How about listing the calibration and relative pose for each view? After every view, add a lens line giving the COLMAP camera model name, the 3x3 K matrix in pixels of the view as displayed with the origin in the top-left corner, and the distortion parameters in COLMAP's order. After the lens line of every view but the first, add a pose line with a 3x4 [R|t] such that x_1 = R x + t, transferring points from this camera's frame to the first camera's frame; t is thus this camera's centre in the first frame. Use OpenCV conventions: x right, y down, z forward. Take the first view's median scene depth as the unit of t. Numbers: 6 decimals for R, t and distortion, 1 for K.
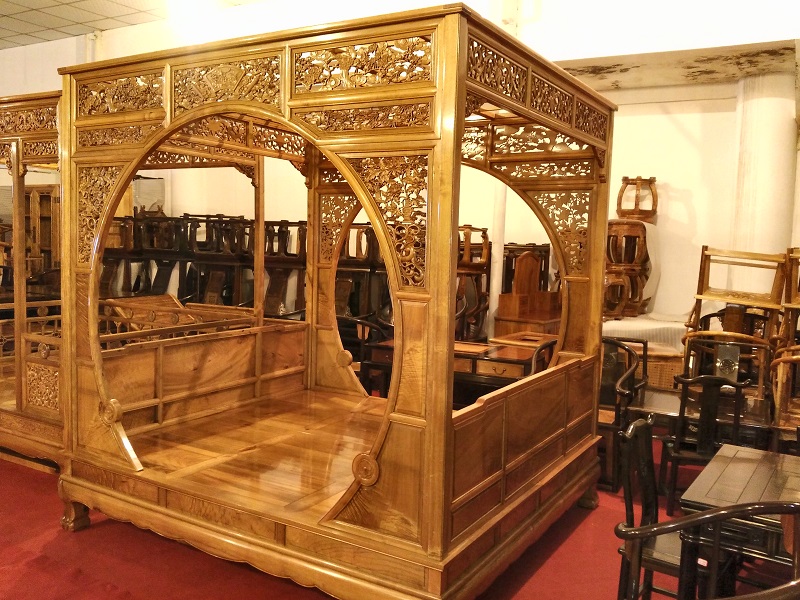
lens RADIAL K [[697.5, 0, 398.0], [0, 697.5, 301.5], [0, 0, 1]] dist [0.080847, -0.038330]
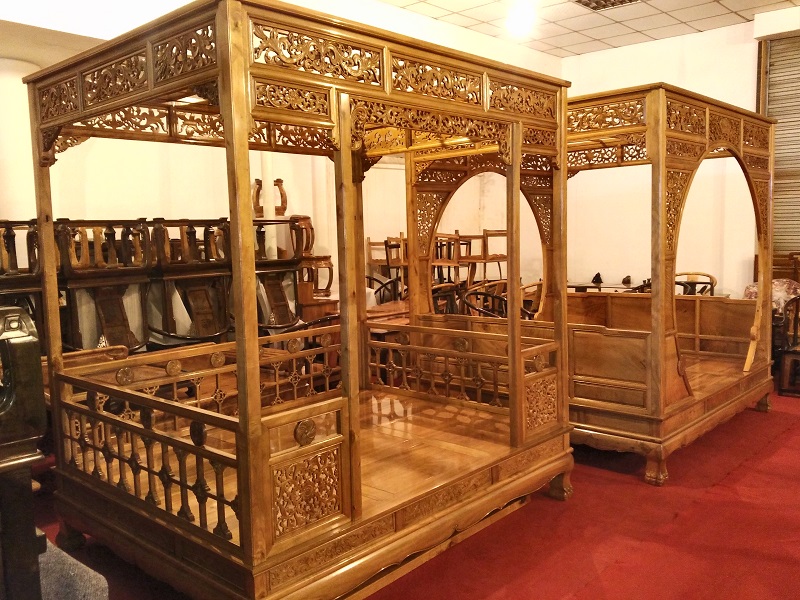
lens RADIAL K [[697.5, 0, 398.1], [0, 697.5, 302.8], [0, 0, 1]] dist [0.080847, -0.038330]
pose [[0.194777, -0.130843, 0.972081, -1.189383], [0.122361, 0.986562, 0.108274, -0.106327], [-0.973185, 0.097855, 0.208170, 0.837561]]
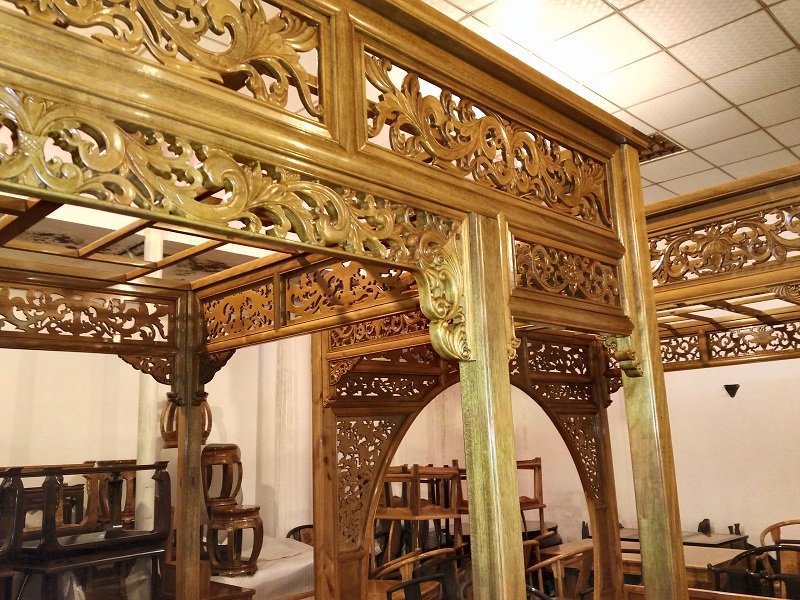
lens RADIAL K [[697.5, 0, 393.4], [0, 697.5, 297.5], [0, 0, 1]] dist [0.080847, -0.038330]
pose [[0.240004, 0.153877, 0.958499, -0.650263], [0.134841, 0.972502, -0.189889, -0.136652], [-0.961361, 0.174819, 0.212656, 0.837996]]
